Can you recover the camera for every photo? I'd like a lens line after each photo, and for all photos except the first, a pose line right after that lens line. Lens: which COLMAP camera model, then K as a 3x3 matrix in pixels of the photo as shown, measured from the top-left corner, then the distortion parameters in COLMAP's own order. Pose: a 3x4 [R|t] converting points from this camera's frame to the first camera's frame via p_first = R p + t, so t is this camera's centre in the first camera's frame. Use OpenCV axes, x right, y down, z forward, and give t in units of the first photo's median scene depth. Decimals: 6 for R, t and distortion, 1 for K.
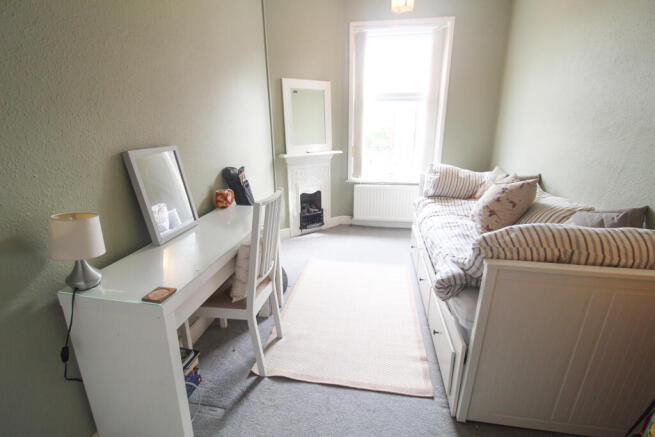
lens RADIAL K [[308.3, 0, 327.5], [0, 308.3, 218.5], [0, 0, 1]] dist [-0.000545, -0.013436]
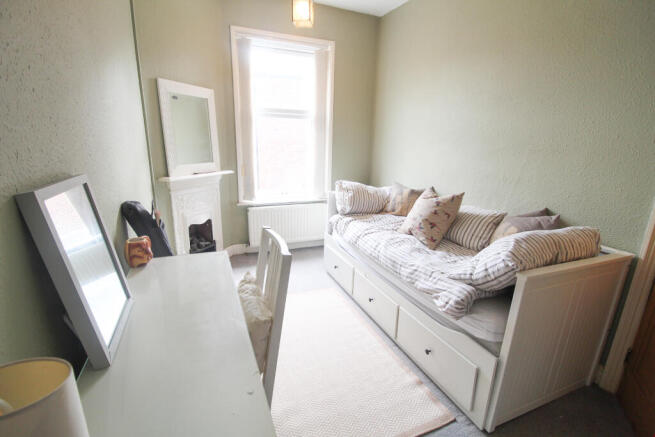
lens RADIAL K [[308.3, 0, 327.5], [0, 308.3, 218.5], [0, 0, 1]] dist [-0.000545, -0.013436]
pose [[0.844183, -0.106074, 0.525456, -0.222680], [0.130803, 0.991358, -0.010019, -0.049676], [-0.519852, 0.077189, 0.850762, 0.161563]]
